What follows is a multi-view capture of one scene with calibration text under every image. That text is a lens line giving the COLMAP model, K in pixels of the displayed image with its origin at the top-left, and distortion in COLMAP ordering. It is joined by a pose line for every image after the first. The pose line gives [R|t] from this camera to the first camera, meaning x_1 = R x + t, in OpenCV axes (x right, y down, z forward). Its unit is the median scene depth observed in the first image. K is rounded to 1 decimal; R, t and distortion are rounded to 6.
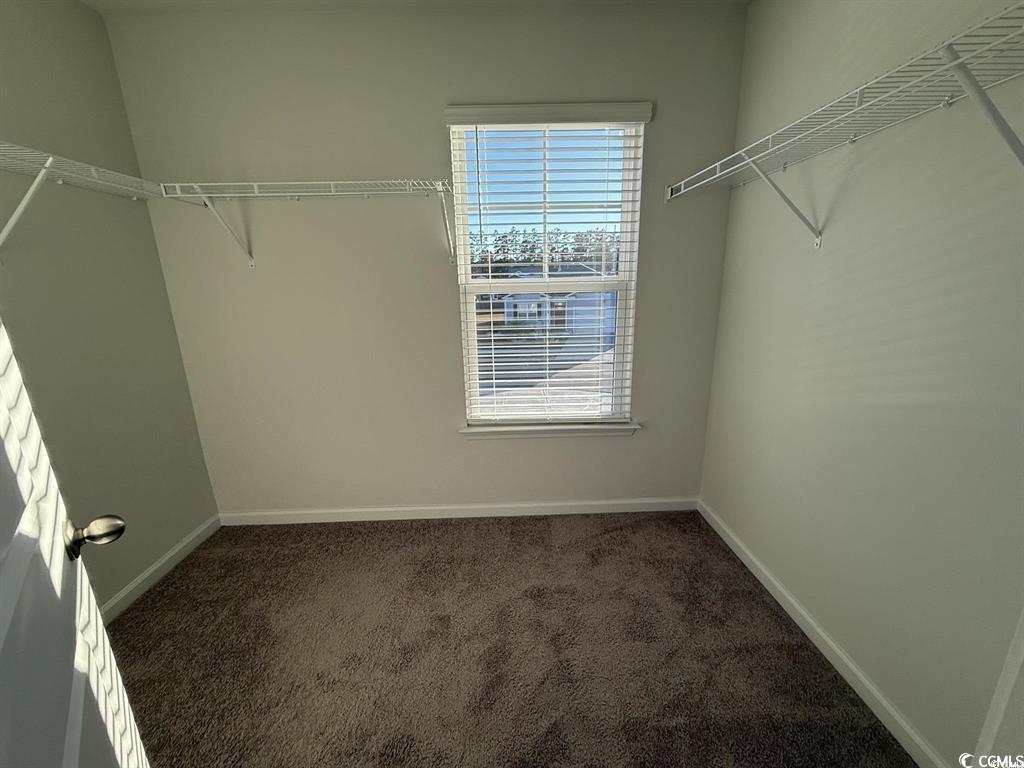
lens RADIAL K [[410.0, 0, 508.1], [0, 410.0, 384.1], [0, 0, 1]] dist [-0.002182, 0.001020]
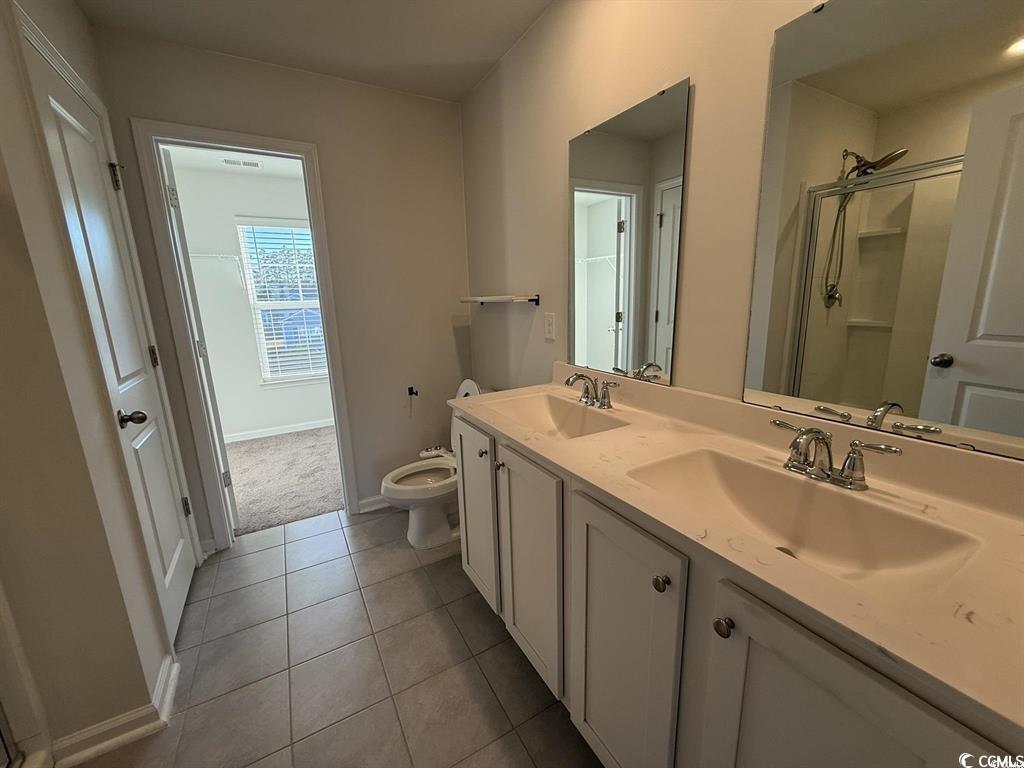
lens RADIAL K [[410.0, 0, 510.9], [0, 410.0, 383.2], [0, 0, 1]] dist [-0.002182, 0.001020]
pose [[0.879606, -0.102393, 0.464553, 0.022870], [0.125601, 0.991895, -0.019194, 0.313489], [-0.458823, 0.075231, 0.885337, -1.230594]]
